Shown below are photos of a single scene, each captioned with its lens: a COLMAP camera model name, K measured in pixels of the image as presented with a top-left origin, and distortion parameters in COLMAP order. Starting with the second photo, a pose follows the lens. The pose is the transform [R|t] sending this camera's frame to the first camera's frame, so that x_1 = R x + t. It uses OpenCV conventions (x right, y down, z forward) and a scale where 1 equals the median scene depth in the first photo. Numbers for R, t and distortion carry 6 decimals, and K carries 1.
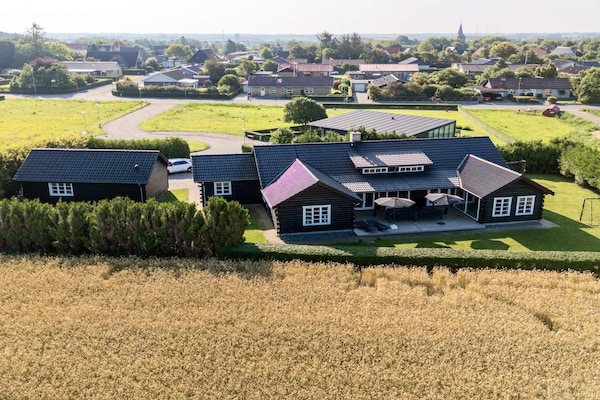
lens RADIAL K [[589.0, 0, 279.7], [0, 589.0, 214.6], [0, 0, 1]] dist [0.115749, -0.198972]
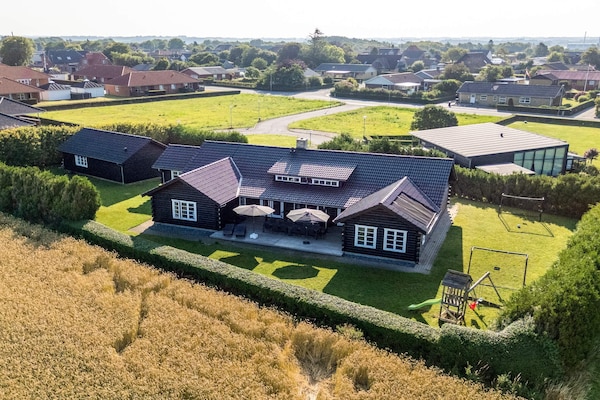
lens RADIAL K [[589.0, 0, 279.7], [0, 589.0, 214.6], [0, 0, 1]] dist [0.115749, -0.198972]
pose [[0.829631, 0.163949, -0.533698, 0.667197], [-0.167080, 0.985011, 0.042866, -0.056070], [0.532726, 0.053607, 0.844588, 0.190637]]
